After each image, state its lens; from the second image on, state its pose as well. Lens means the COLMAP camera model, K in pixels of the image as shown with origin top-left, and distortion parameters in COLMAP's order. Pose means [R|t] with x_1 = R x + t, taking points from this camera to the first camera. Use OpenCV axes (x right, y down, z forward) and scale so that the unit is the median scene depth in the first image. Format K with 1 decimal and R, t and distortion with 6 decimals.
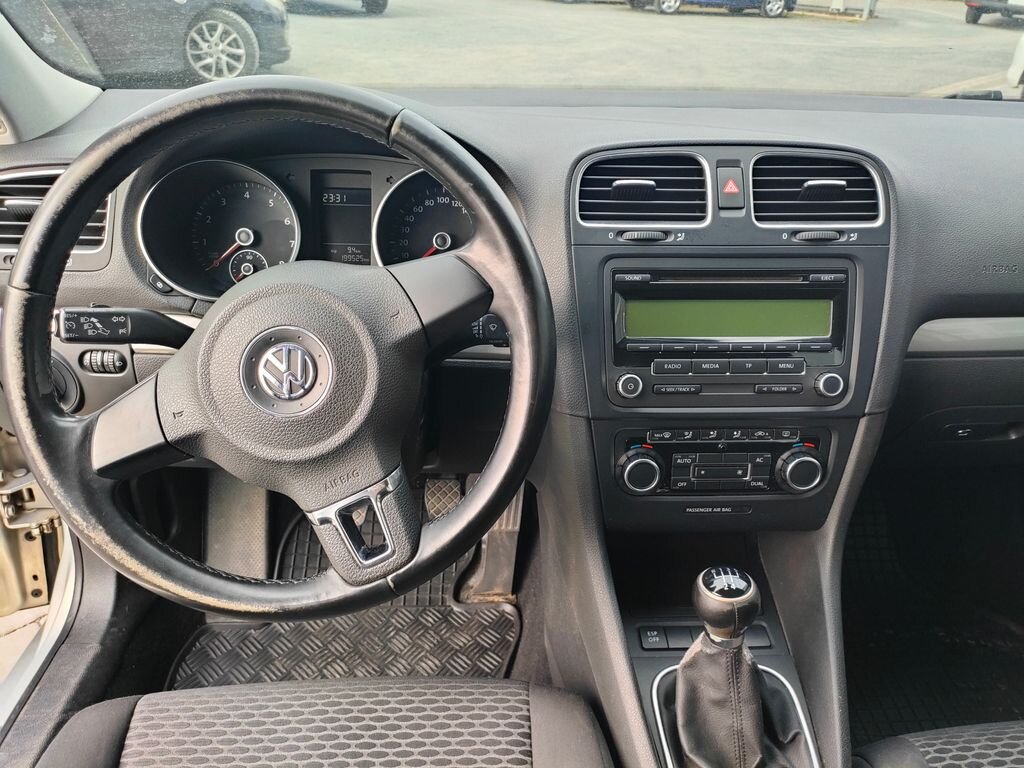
lens RADIAL K [[764.2, 0, 512.0], [0, 764.2, 384.0], [0, 0, 1]] dist [0.036420, -0.008829]
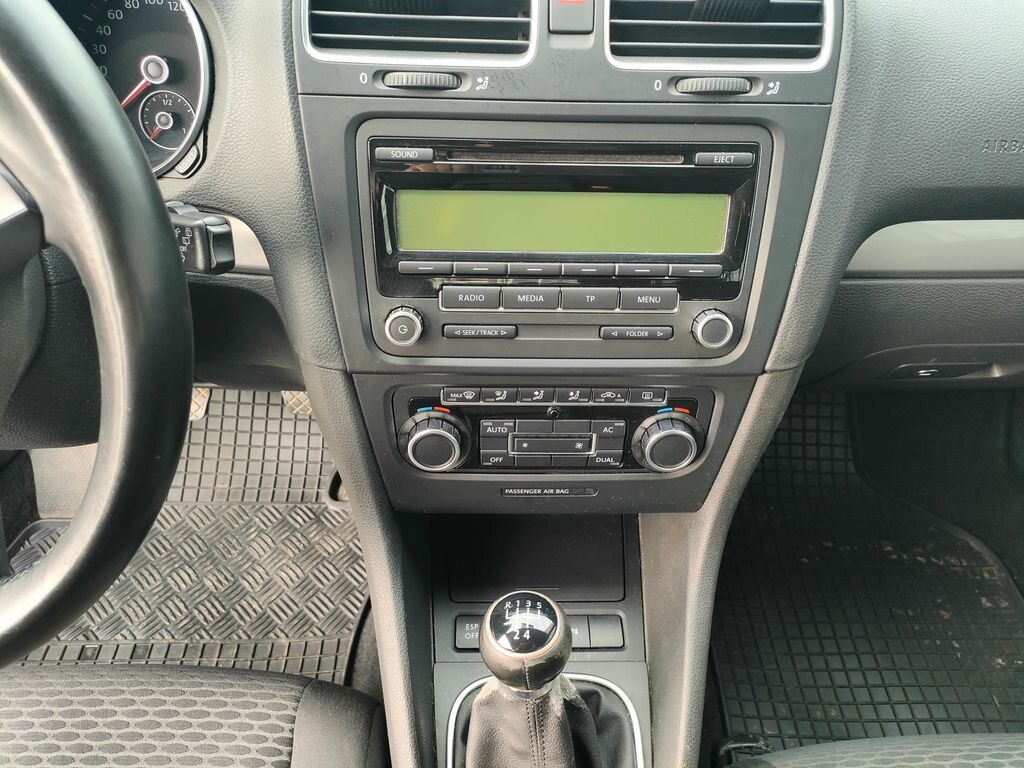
lens RADIAL K [[764.2, 0, 512.0], [0, 764.2, 384.0], [0, 0, 1]] dist [0.036420, -0.008829]
pose [[0.999557, 0.024581, -0.016795, 0.248876], [-0.019544, 0.967362, 0.252643, -0.112619], [0.022457, -0.252203, 0.967414, 0.348485]]
